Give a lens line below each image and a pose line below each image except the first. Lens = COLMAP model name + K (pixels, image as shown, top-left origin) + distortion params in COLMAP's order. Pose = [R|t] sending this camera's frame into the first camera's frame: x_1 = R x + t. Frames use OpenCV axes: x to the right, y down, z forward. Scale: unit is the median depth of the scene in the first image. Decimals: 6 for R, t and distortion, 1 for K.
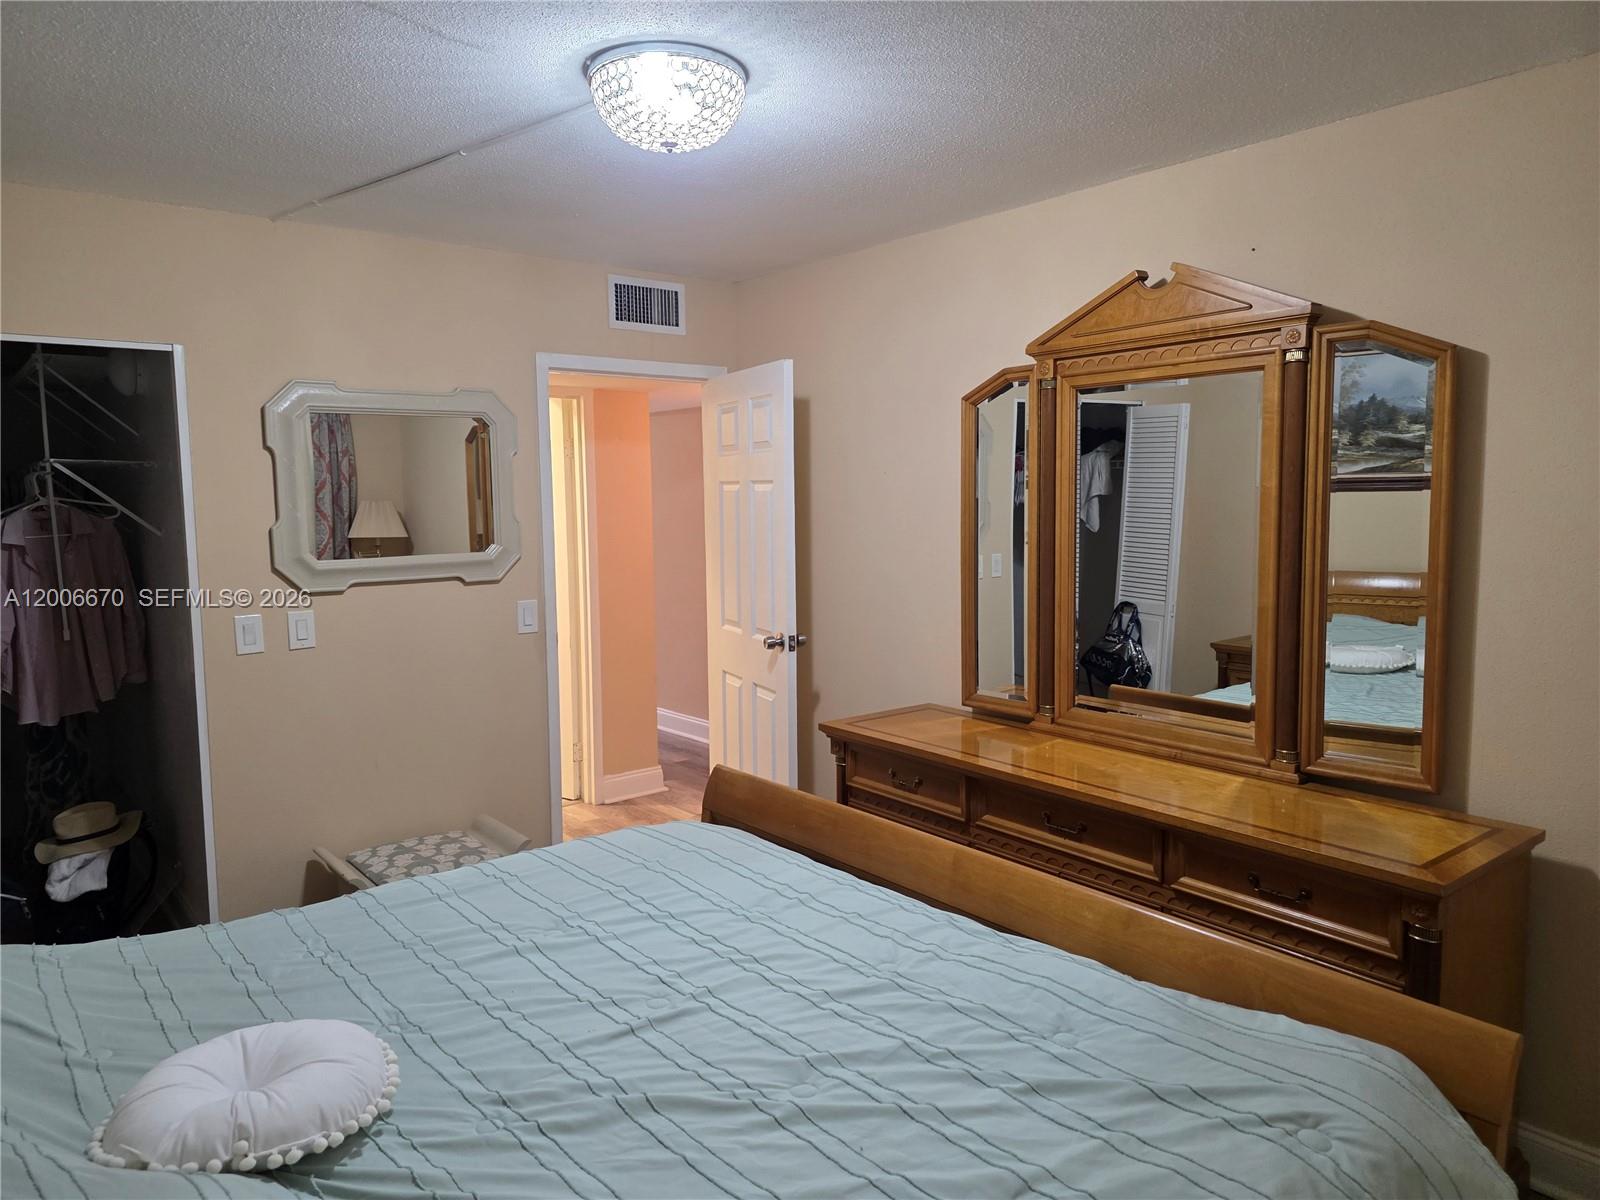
lens RADIAL K [[1075.4, 0, 807.8], [0, 1075.4, 578.9], [0, 0, 1]] dist [0.039574, -0.001256]
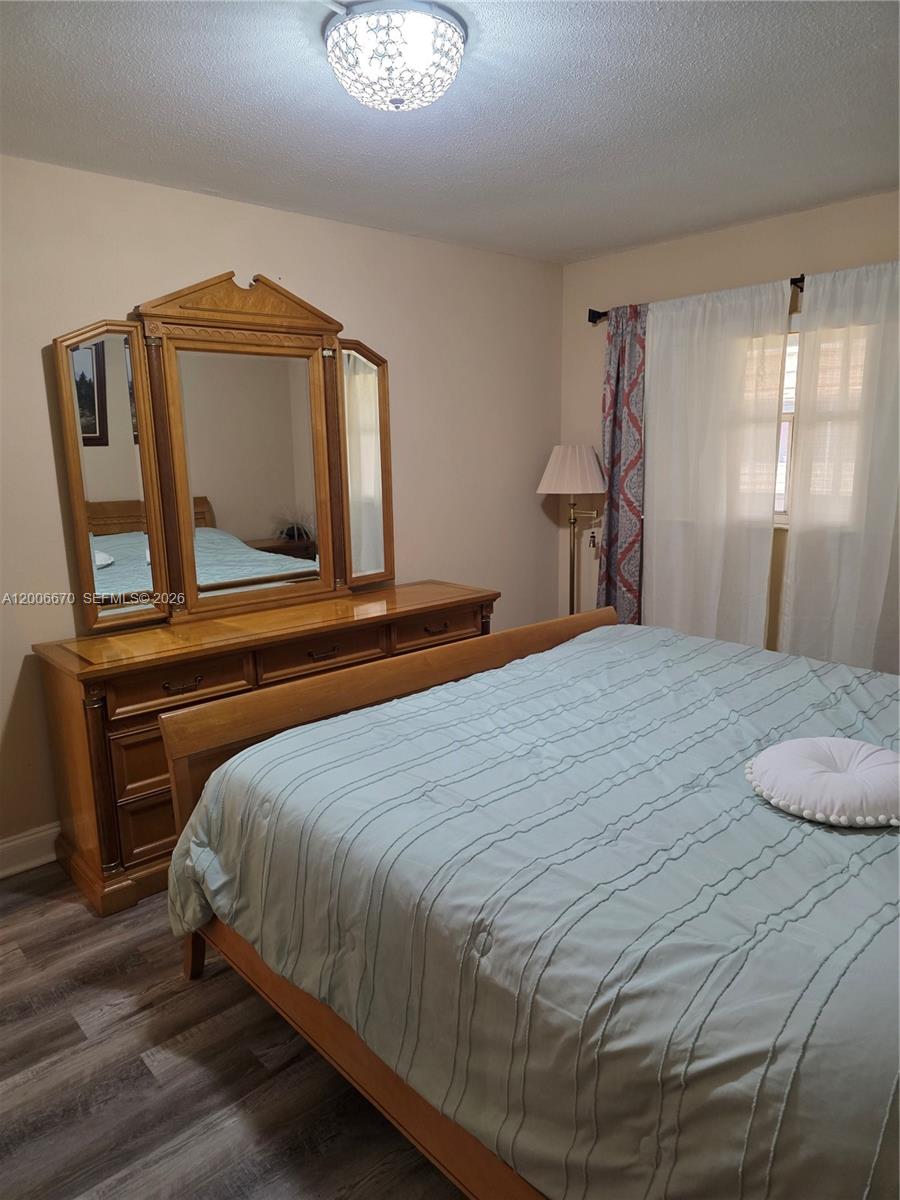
lens RADIAL K [[806.6, 0, 440.9], [0, 806.6, 596.3], [0, 0, 1]] dist [0.039574, -0.001256]
pose [[-0.029694, -0.180431, 0.983139, -0.893399], [0.104879, 0.977581, 0.182579, -0.040739], [-0.994042, 0.108532, -0.010105, 0.859230]]
